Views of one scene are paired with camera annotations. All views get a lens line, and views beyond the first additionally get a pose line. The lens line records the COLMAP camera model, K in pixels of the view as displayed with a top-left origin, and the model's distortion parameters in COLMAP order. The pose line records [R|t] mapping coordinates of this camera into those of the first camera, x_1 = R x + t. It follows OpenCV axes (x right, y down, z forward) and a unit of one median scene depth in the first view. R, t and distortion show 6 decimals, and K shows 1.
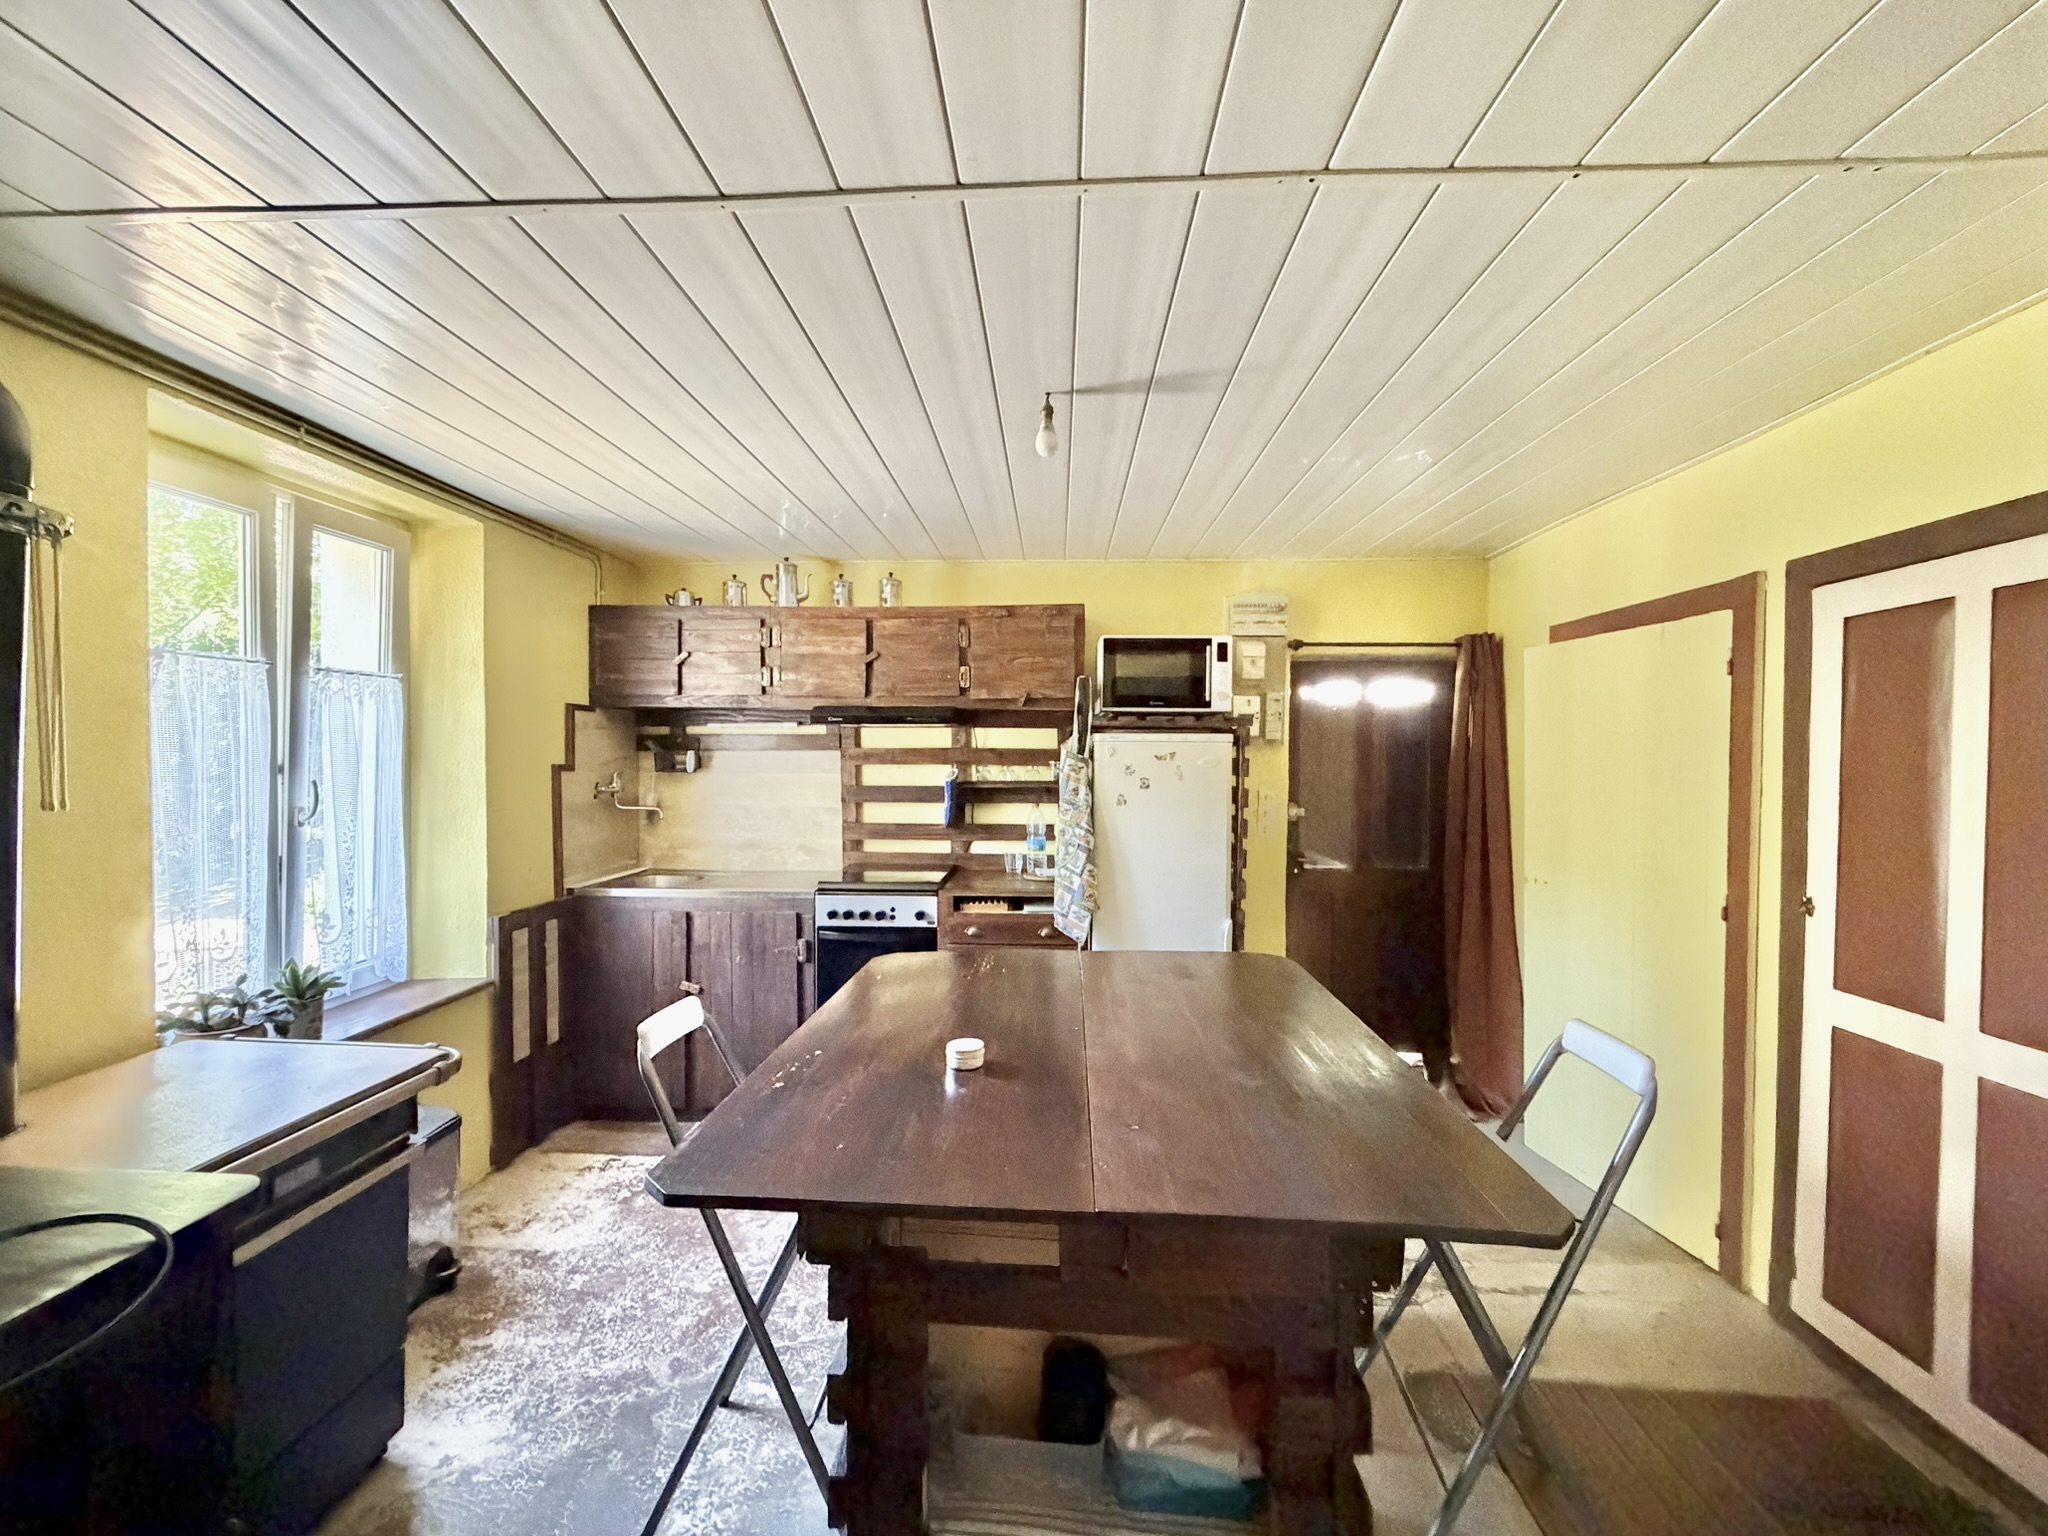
lens RADIAL K [[814.0, 0, 1019.9], [0, 814.0, 757.9], [0, 0, 1]] dist [0.001239, 0.000331]
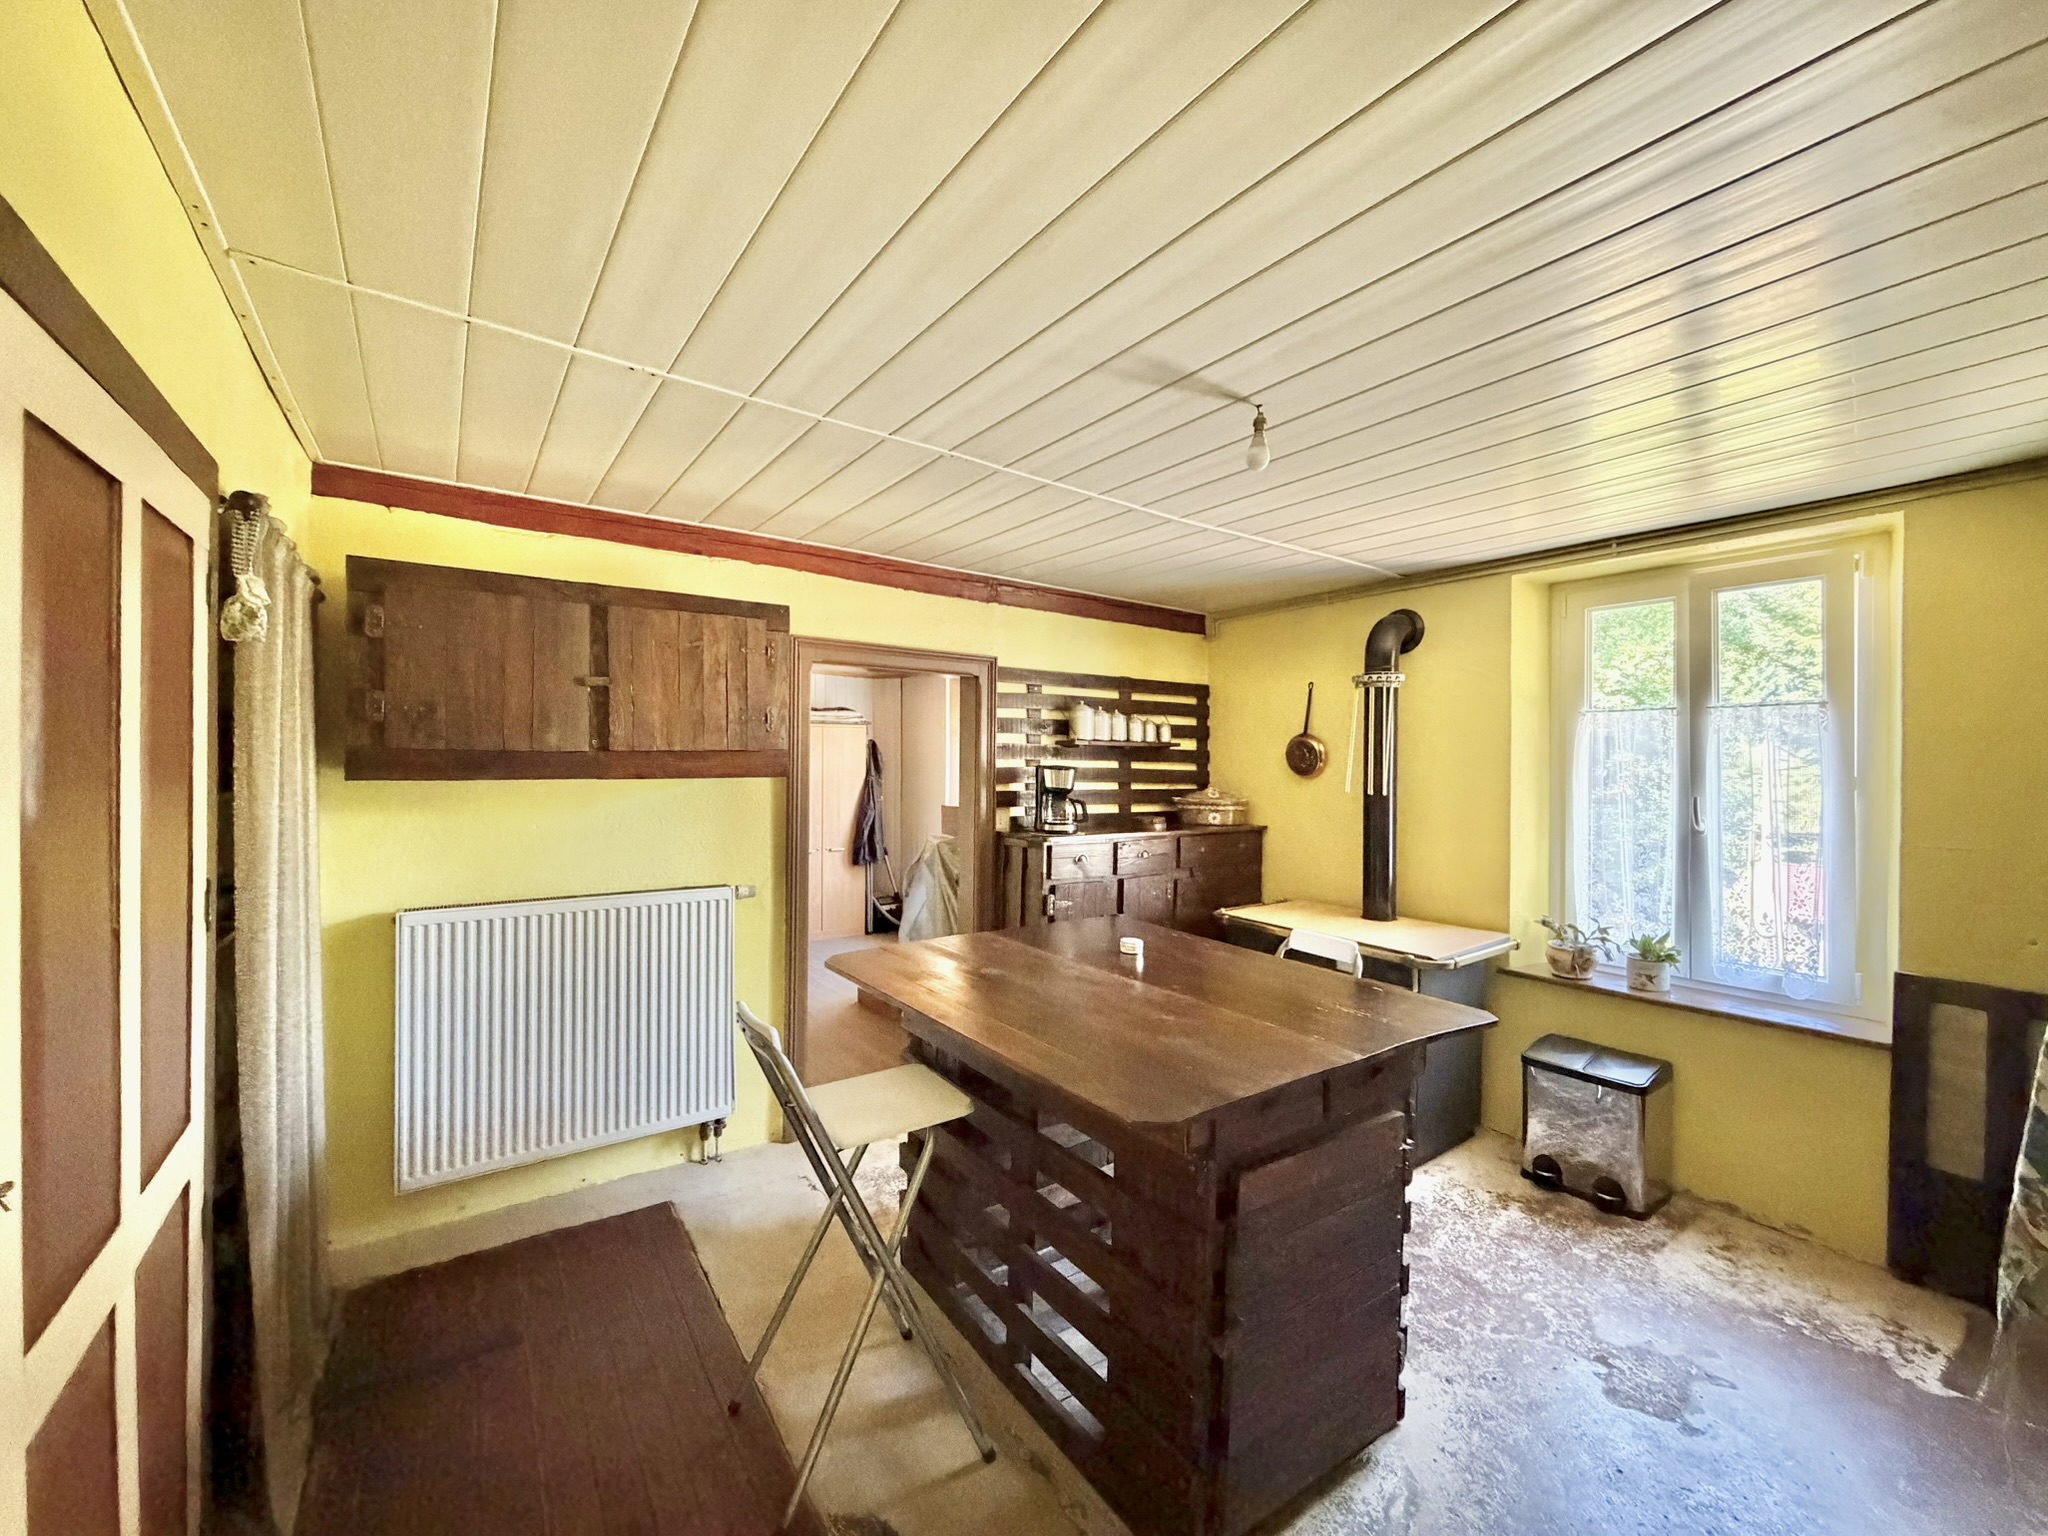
lens RADIAL K [[814.0, 0, 1026.9], [0, 814.0, 770.1], [0, 0, 1]] dist [0.001239, 0.000331]
pose [[-0.768686, 0.000078, -0.639626, 0.593185], [-0.007833, 0.999924, 0.009534, -0.014721], [0.639578, 0.012339, -0.768627, 1.080537]]
